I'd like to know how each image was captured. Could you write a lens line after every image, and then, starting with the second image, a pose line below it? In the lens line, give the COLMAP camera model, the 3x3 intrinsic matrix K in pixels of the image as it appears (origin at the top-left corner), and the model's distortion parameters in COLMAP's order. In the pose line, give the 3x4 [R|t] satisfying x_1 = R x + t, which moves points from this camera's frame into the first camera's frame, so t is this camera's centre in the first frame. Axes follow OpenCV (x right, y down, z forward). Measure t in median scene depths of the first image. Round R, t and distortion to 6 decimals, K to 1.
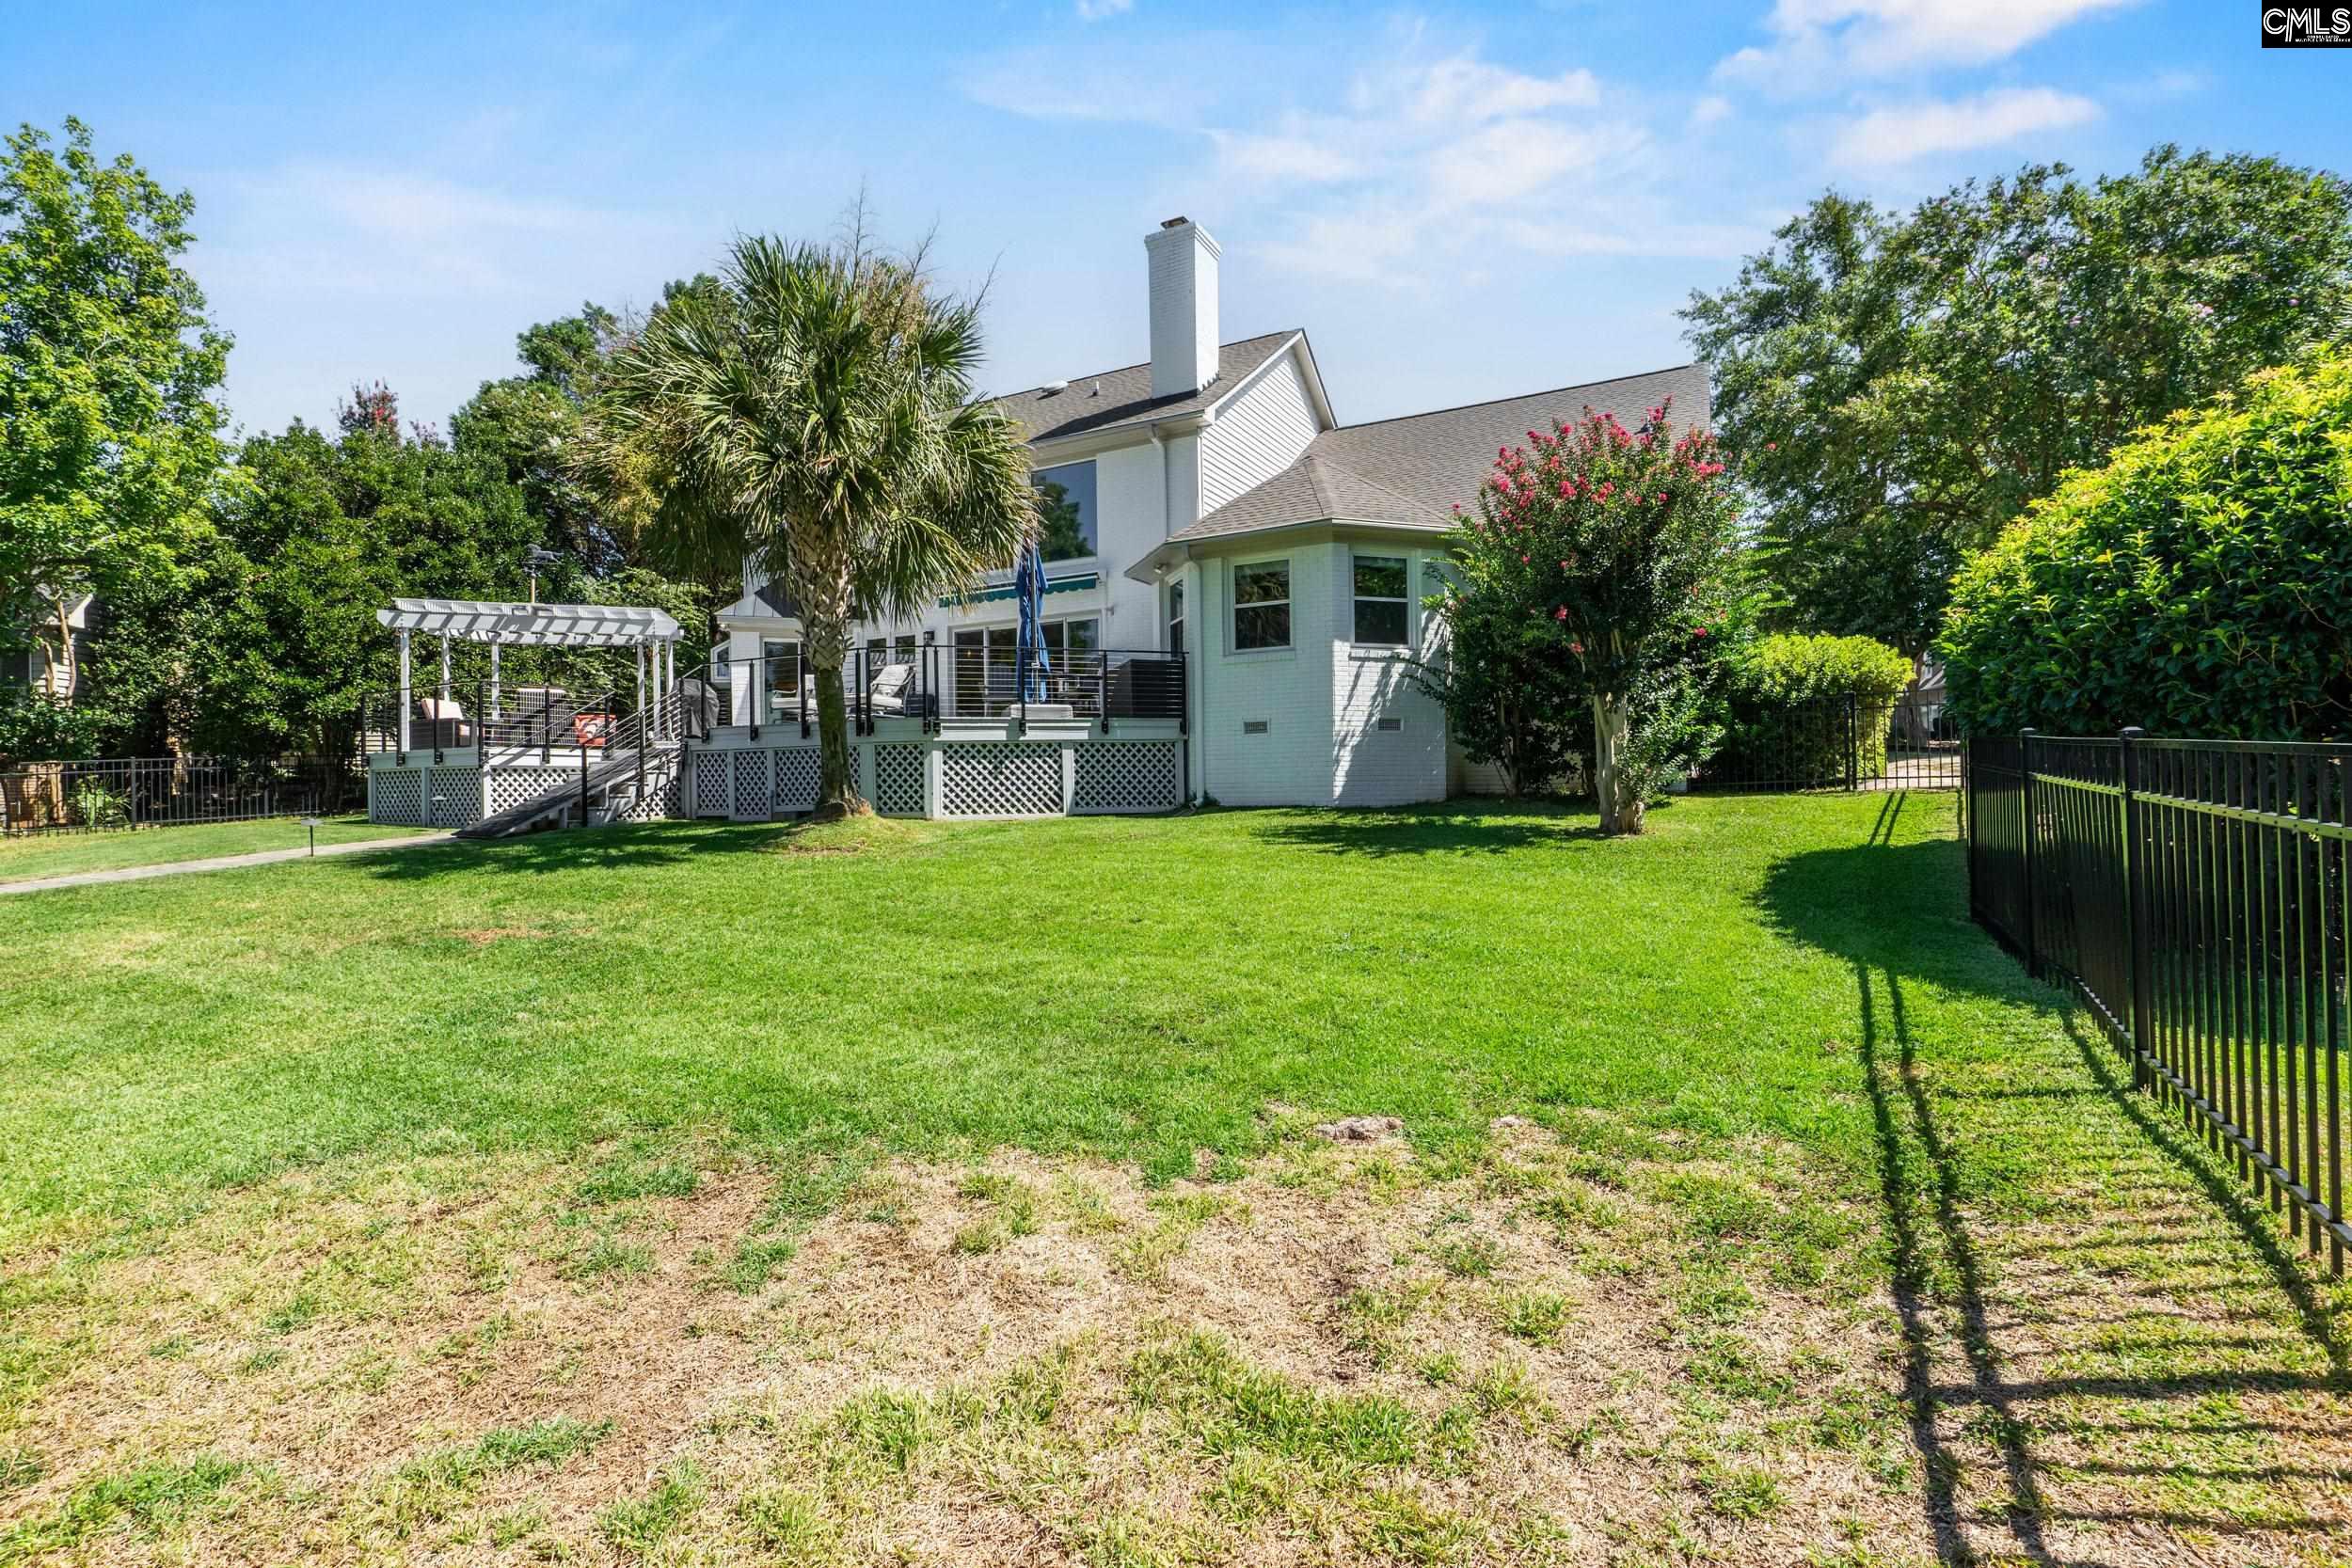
lens RADIAL K [[1076.5, 0, 1180.2], [0, 1076.5, 785.6], [0, 0, 1]] dist [-0.008352, 0.000064]
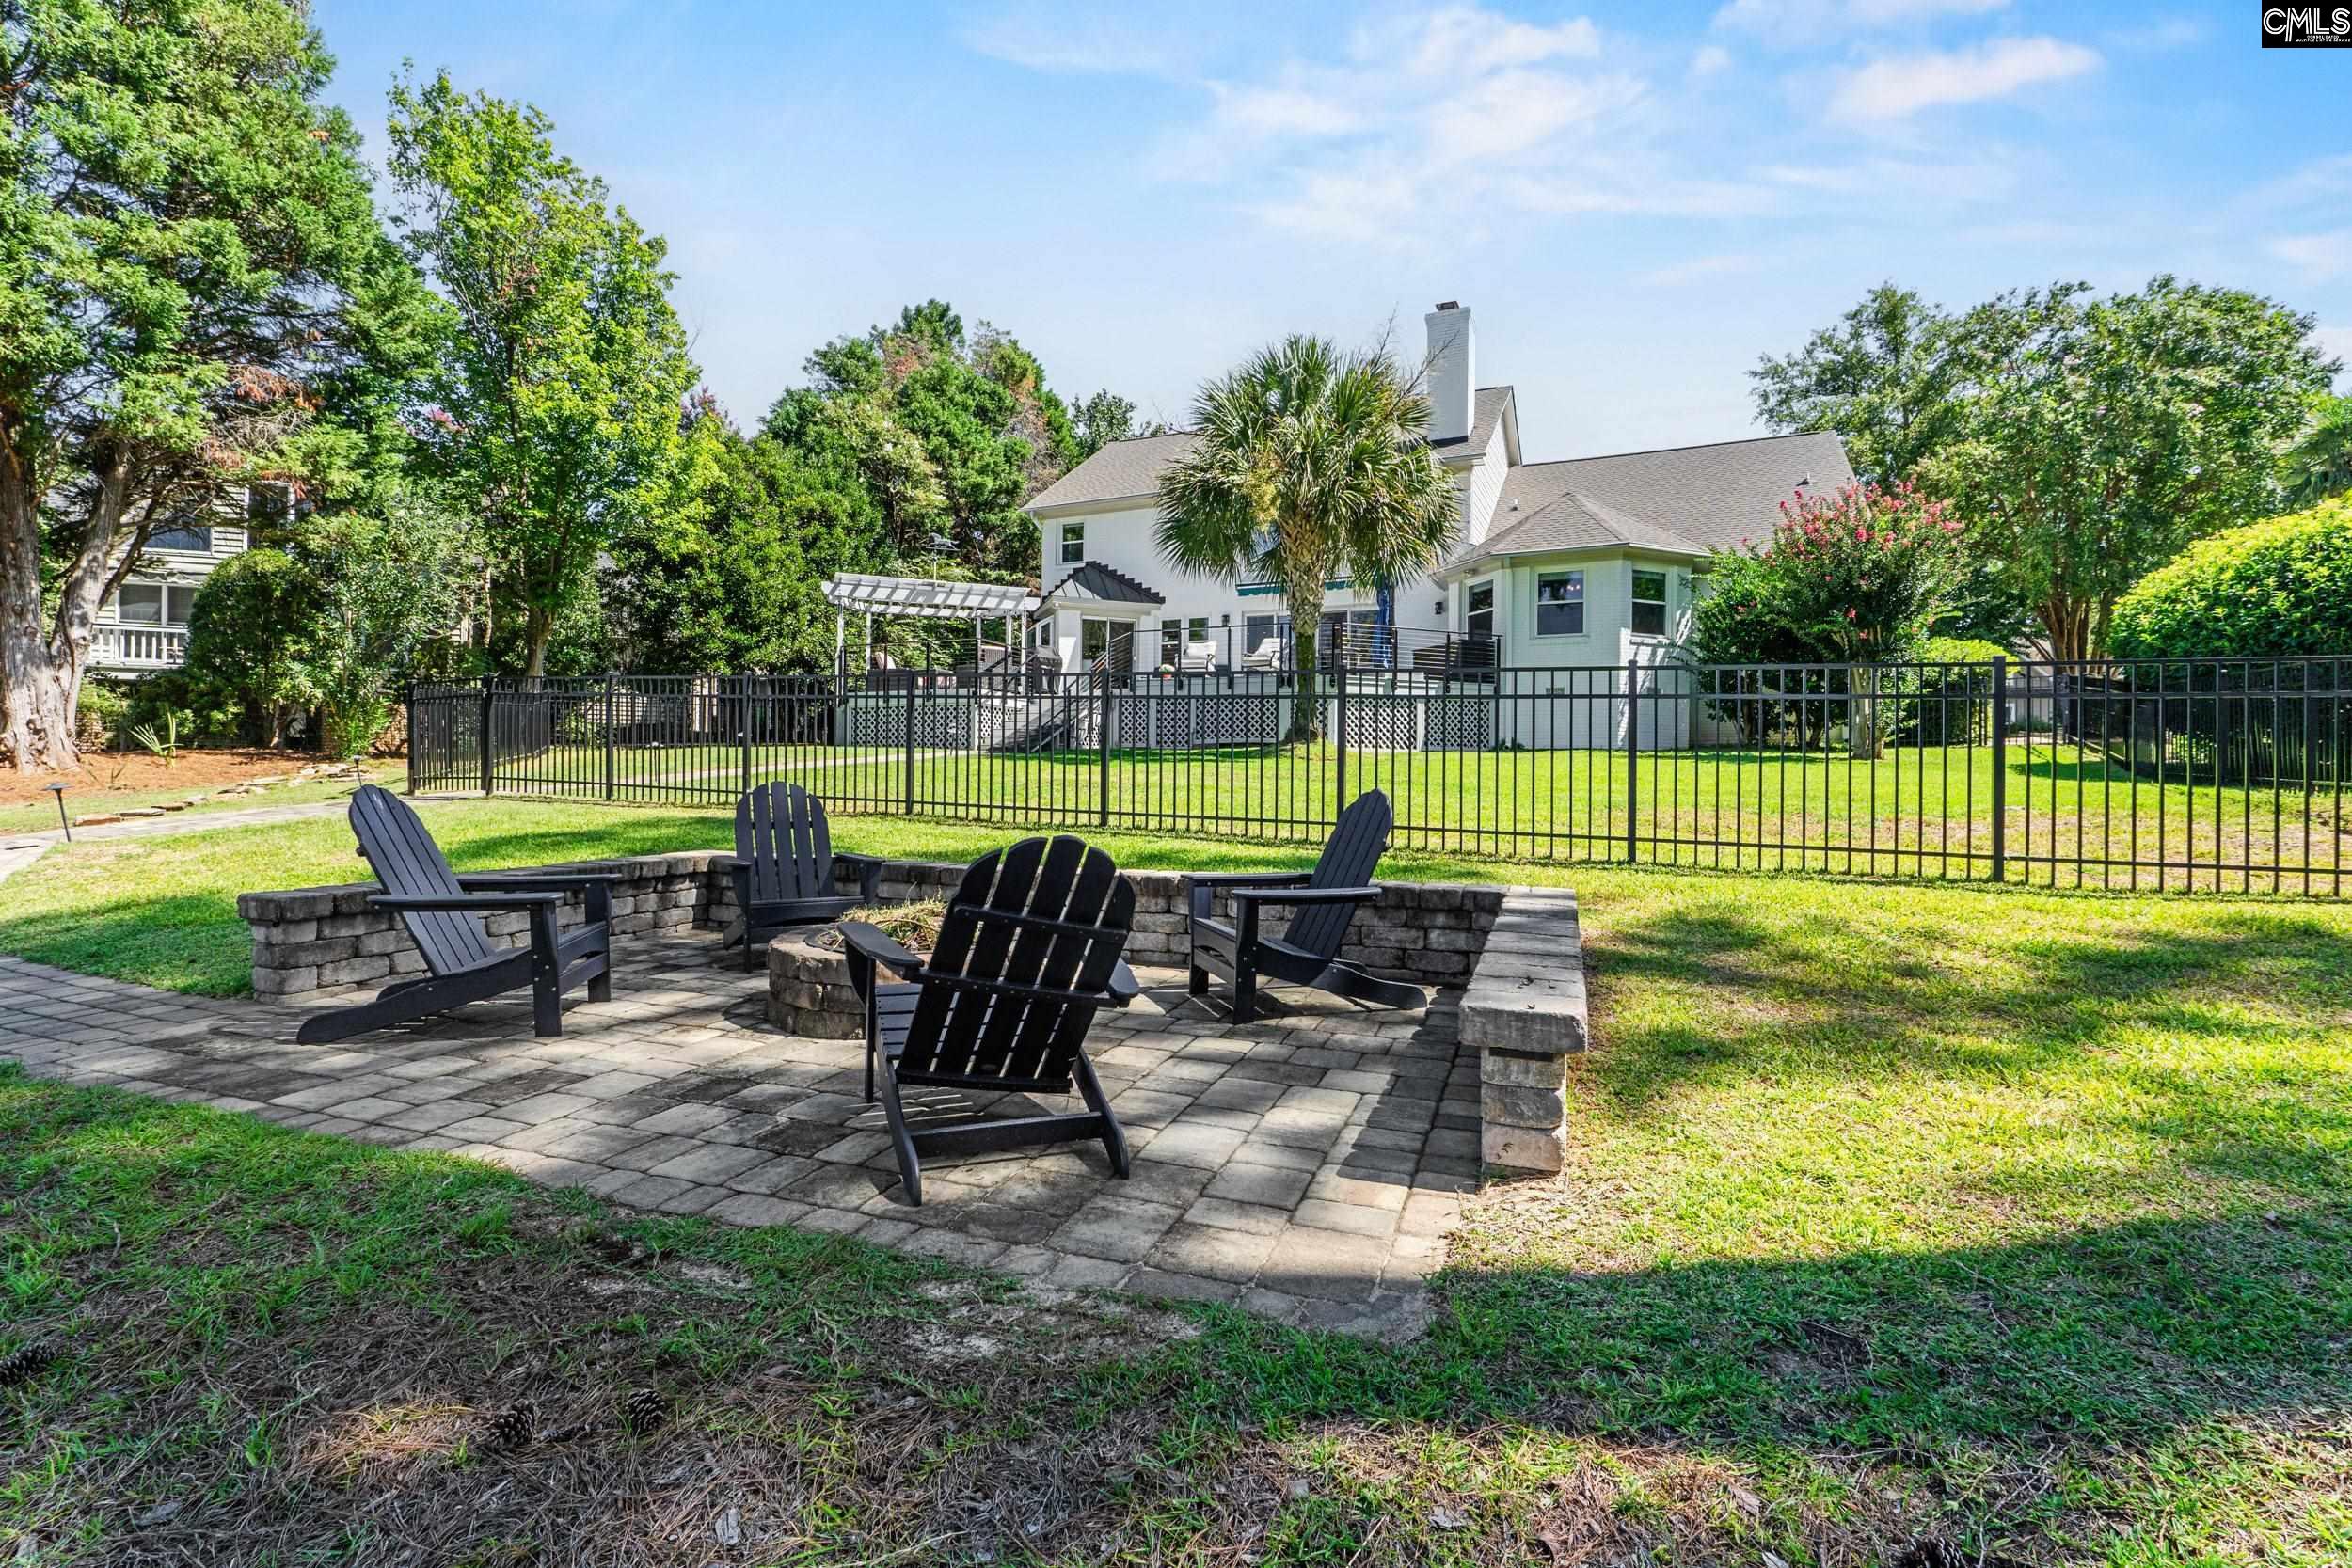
lens RADIAL K [[1076.5, 0, 1177.6], [0, 1076.5, 793.0], [0, 0, 1]] dist [-0.008352, 0.000064]
pose [[0.998245, 0.027335, 0.052525, -0.362122], [-0.027620, 0.999607, 0.004697, 0.062423], [-0.052376, -0.006140, 0.998609, -0.263546]]
